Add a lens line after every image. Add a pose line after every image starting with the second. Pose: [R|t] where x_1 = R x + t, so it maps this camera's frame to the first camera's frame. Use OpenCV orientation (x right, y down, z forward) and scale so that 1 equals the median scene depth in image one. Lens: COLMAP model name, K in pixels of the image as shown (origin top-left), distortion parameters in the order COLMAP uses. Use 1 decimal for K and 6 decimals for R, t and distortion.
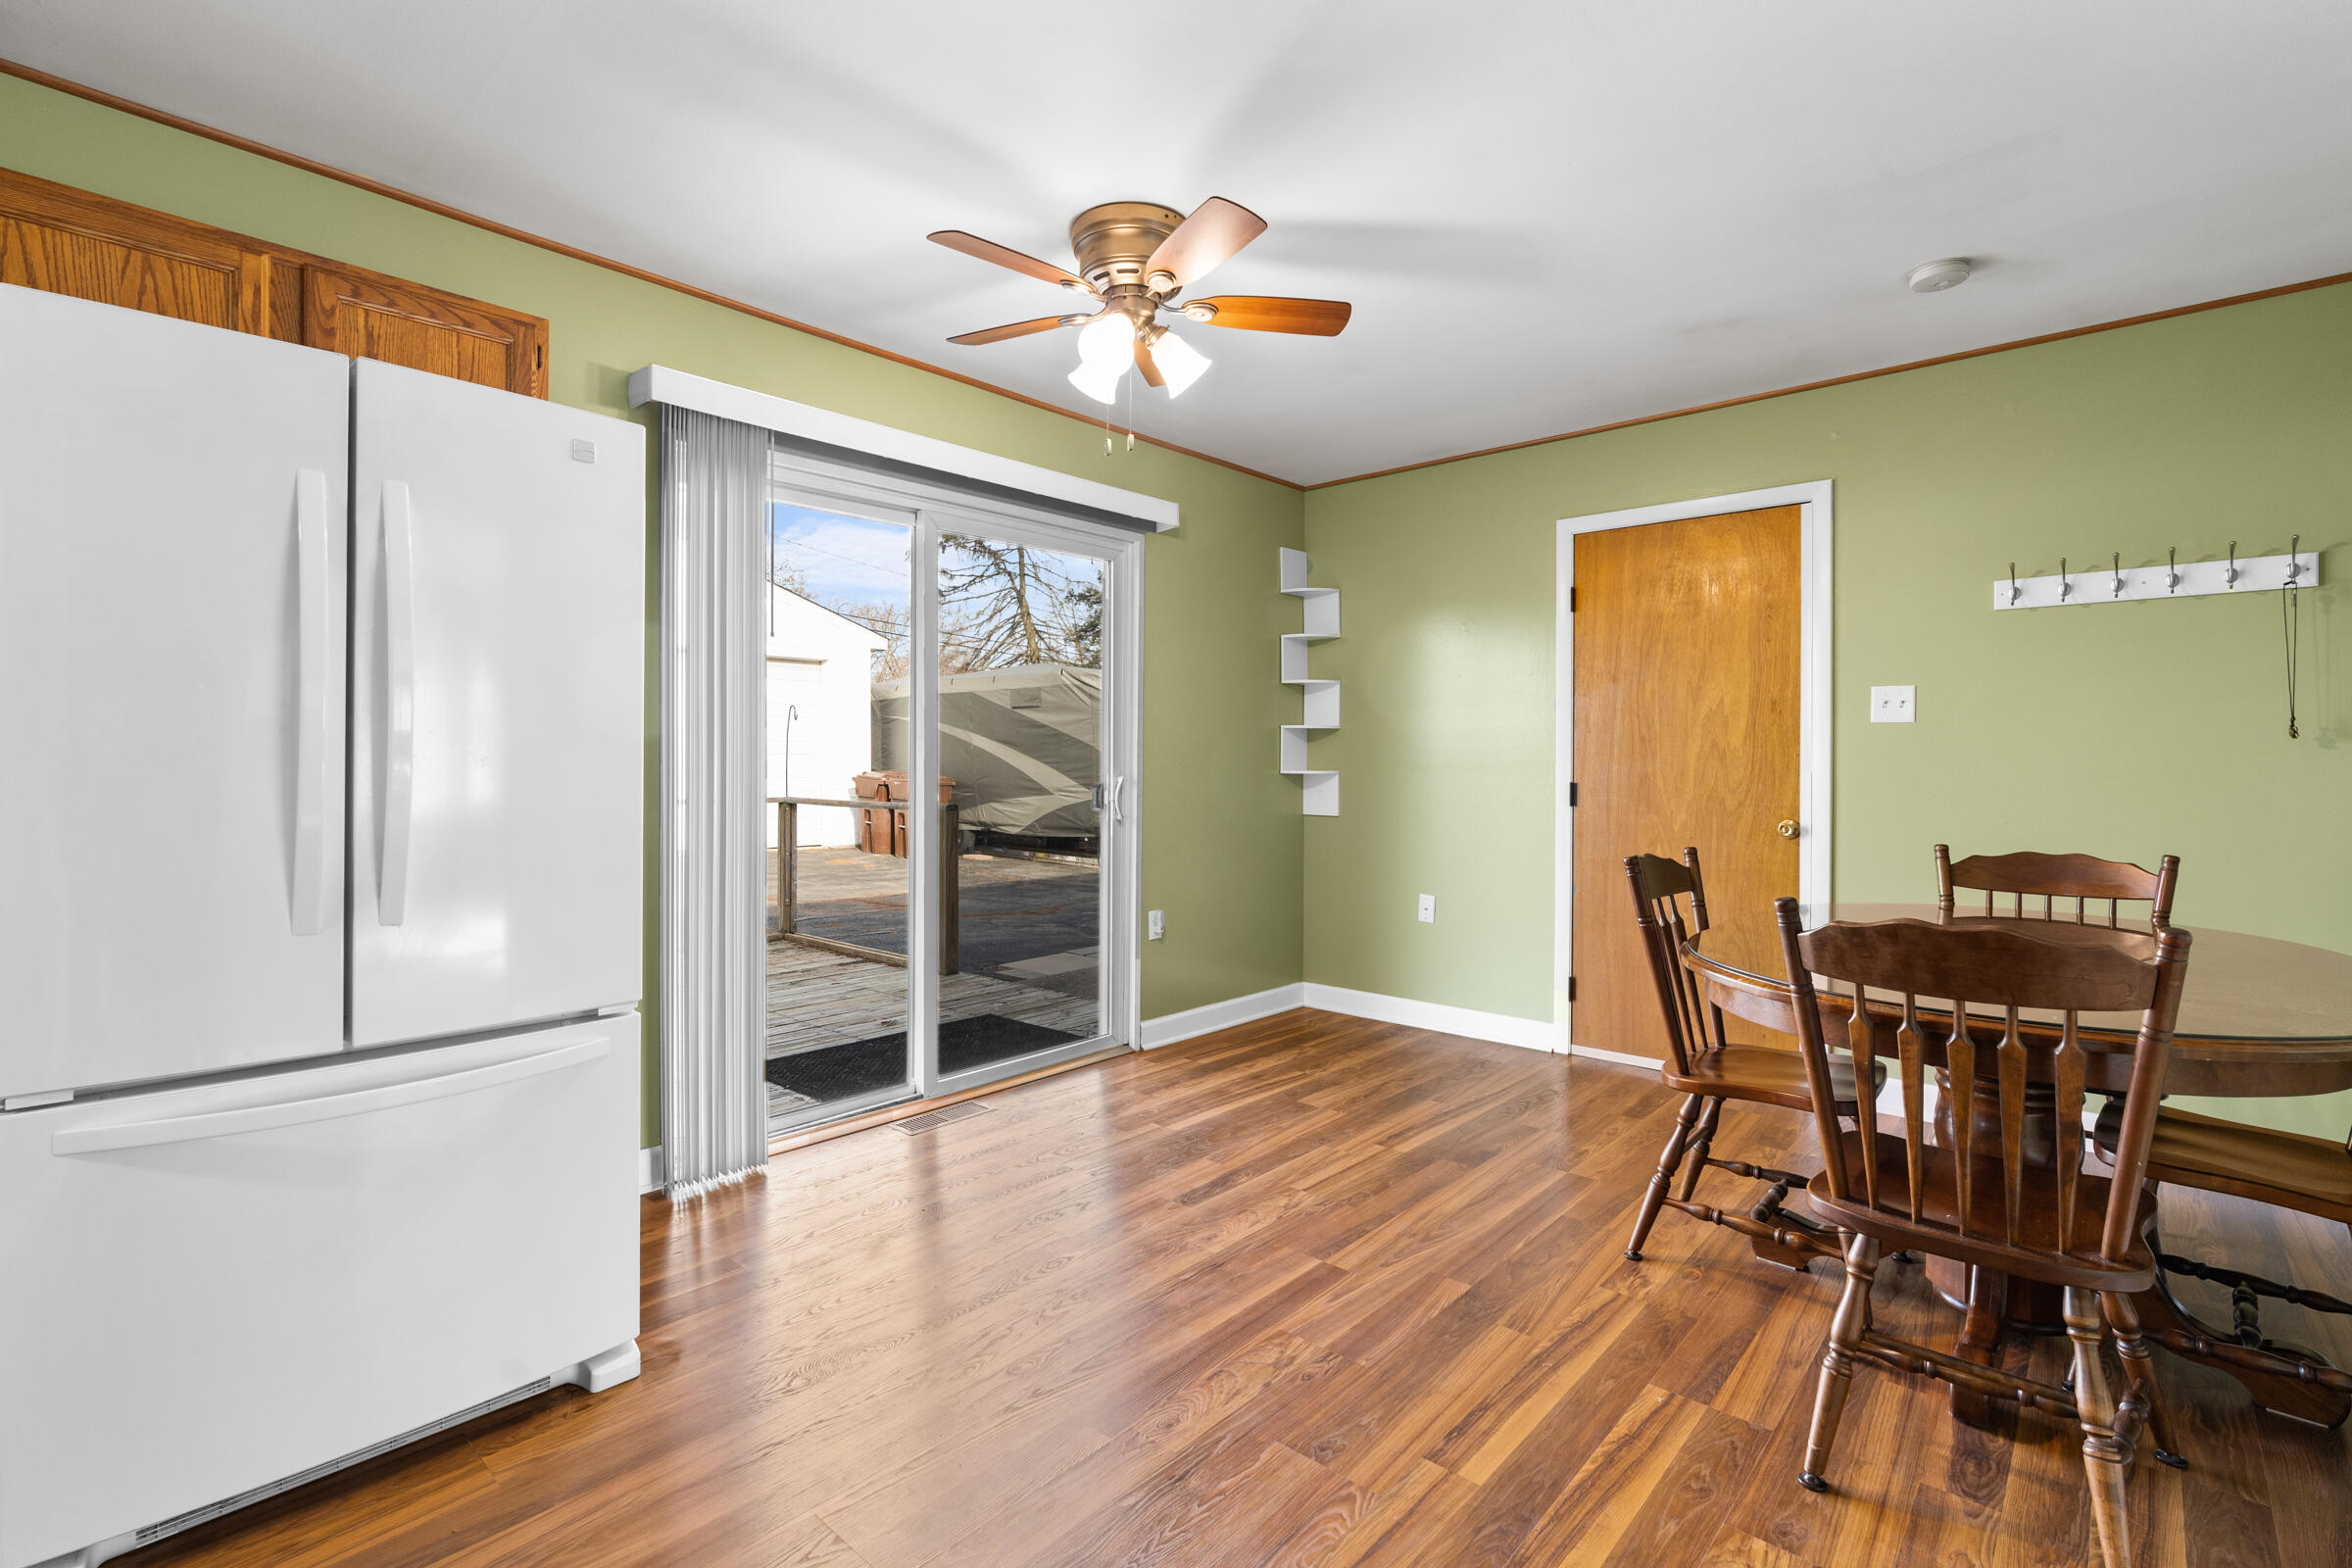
lens RADIAL K [[1107.6, 0, 1176.9], [0, 1107.6, 768.2], [0, 0, 1]] dist [-0.004543, 0.002233]
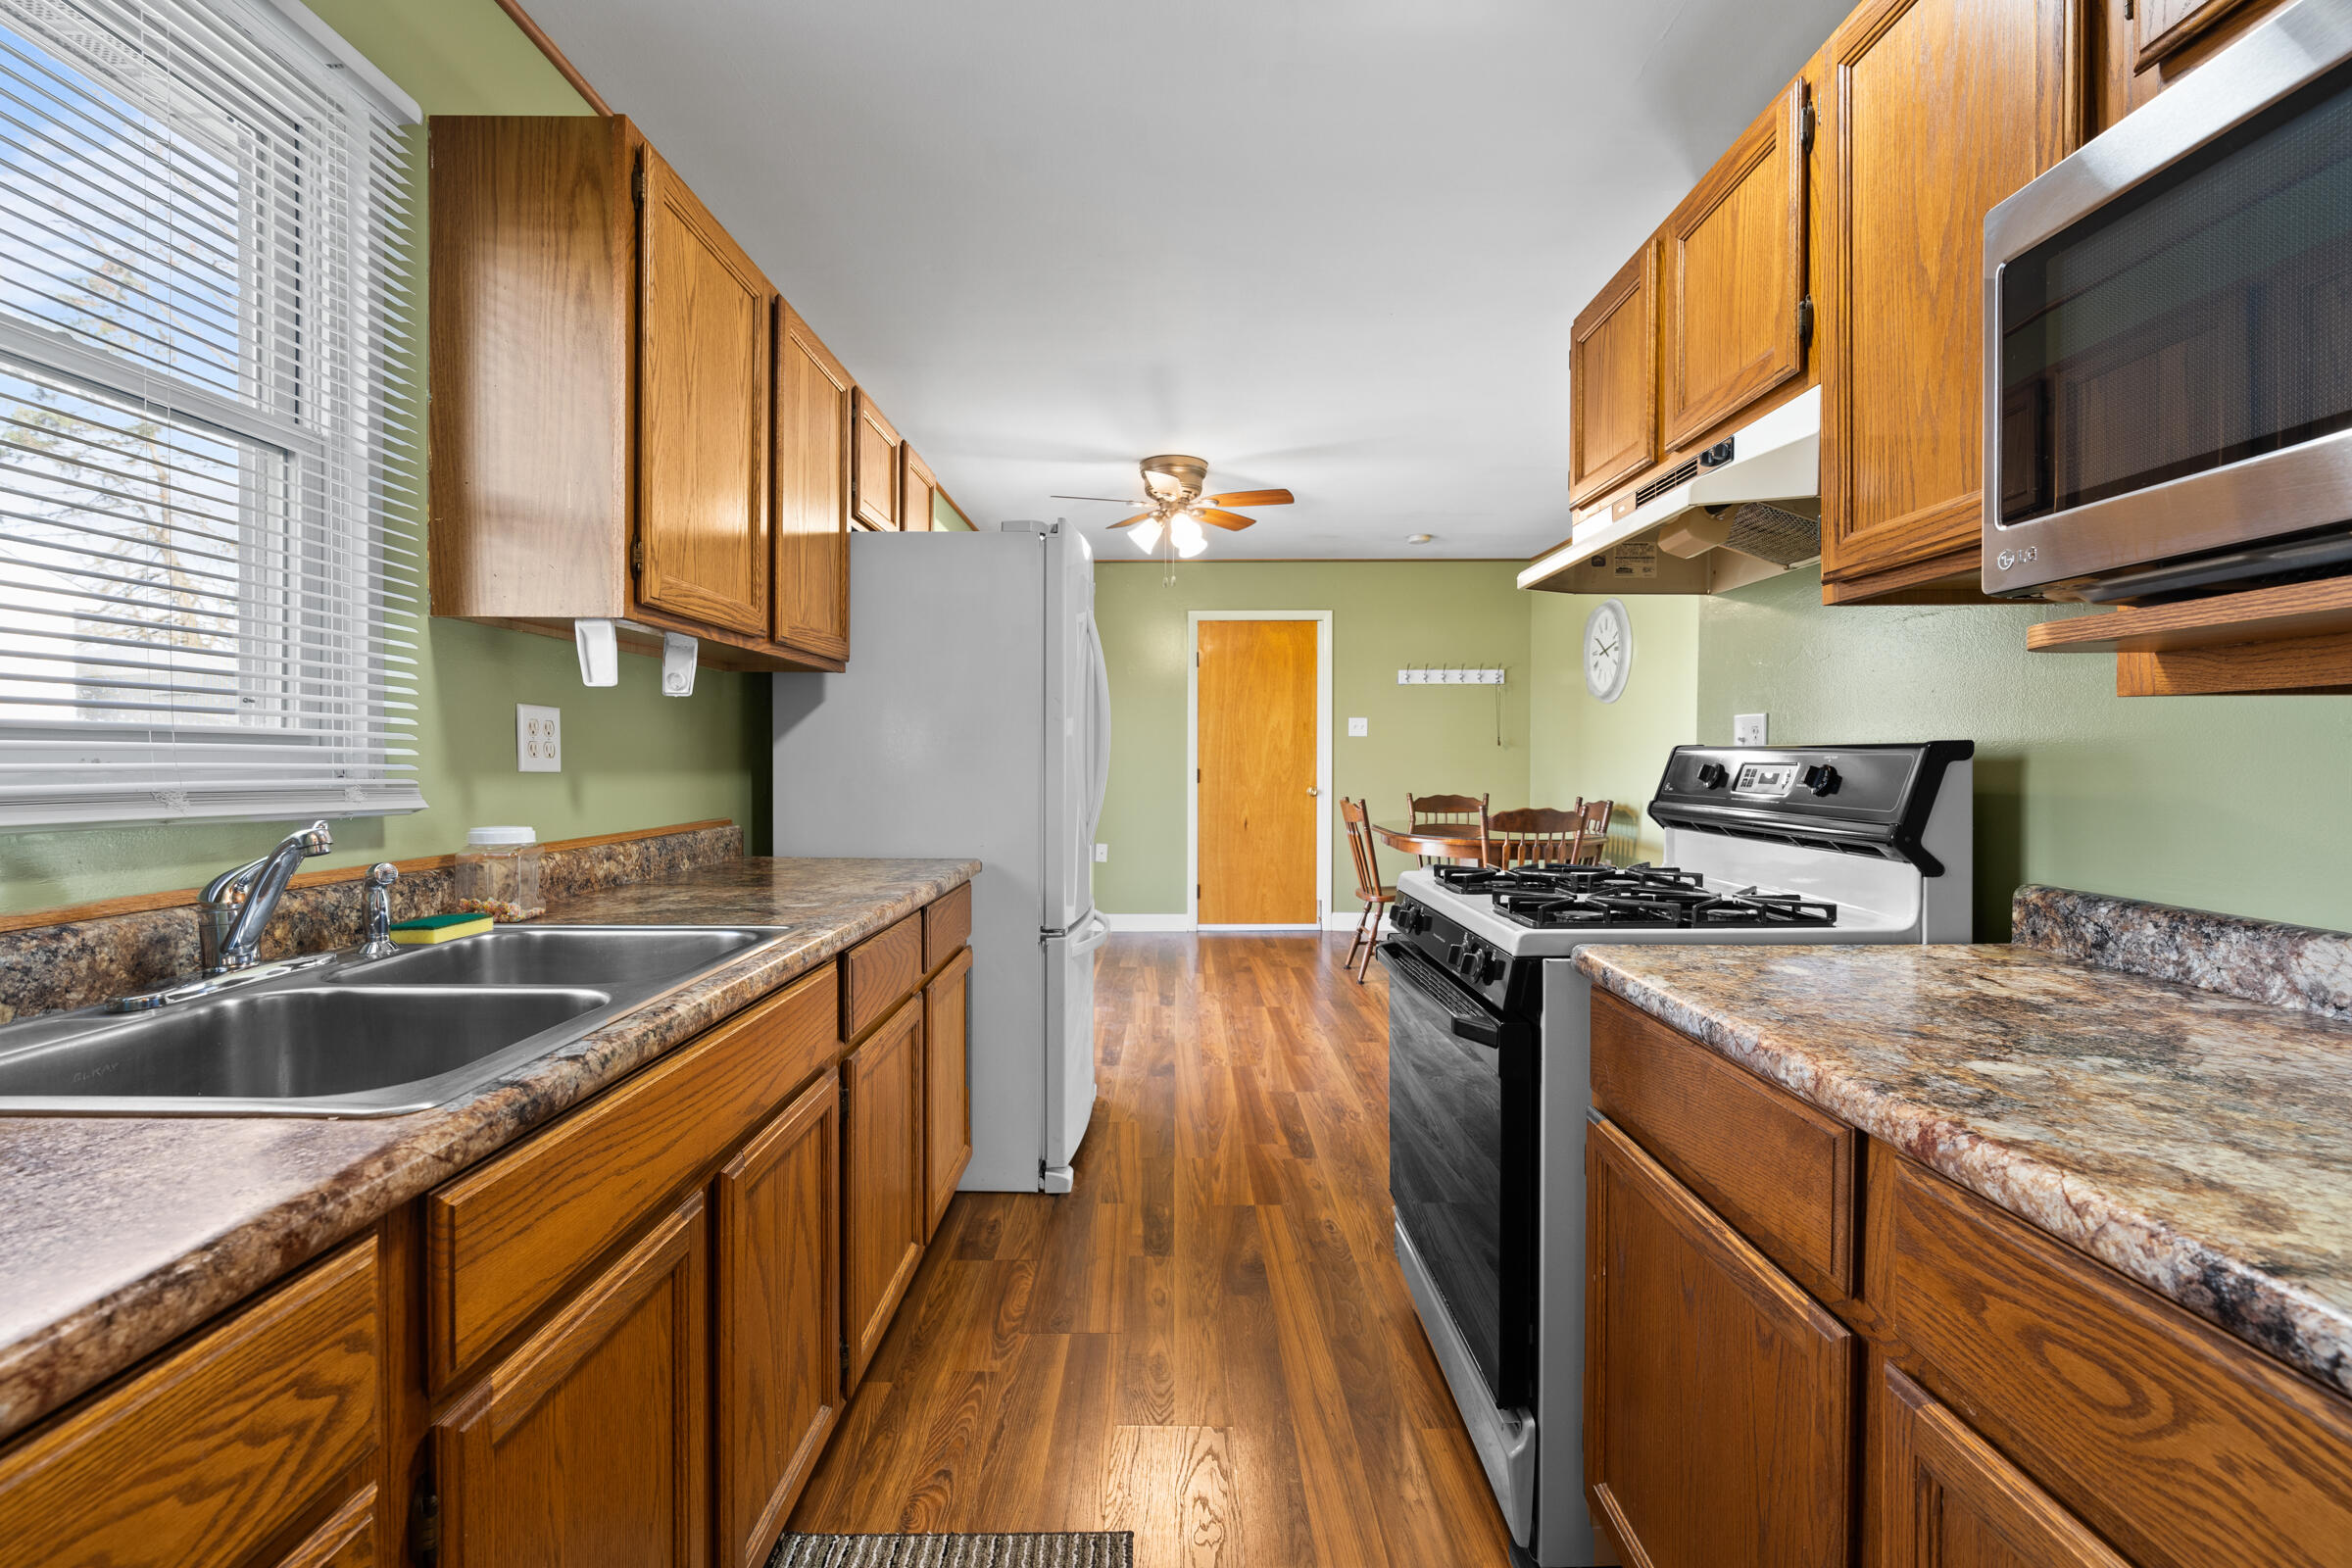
lens RADIAL K [[1107.6, 0, 1168.5], [0, 1107.6, 772.9], [0, 0, 1]] dist [-0.004543, 0.002233]
pose [[0.743893, -0.009251, 0.668235, -0.954699], [0.004622, 0.999951, 0.008697, 0.006137], [-0.668283, -0.003381, 0.743900, -0.265125]]
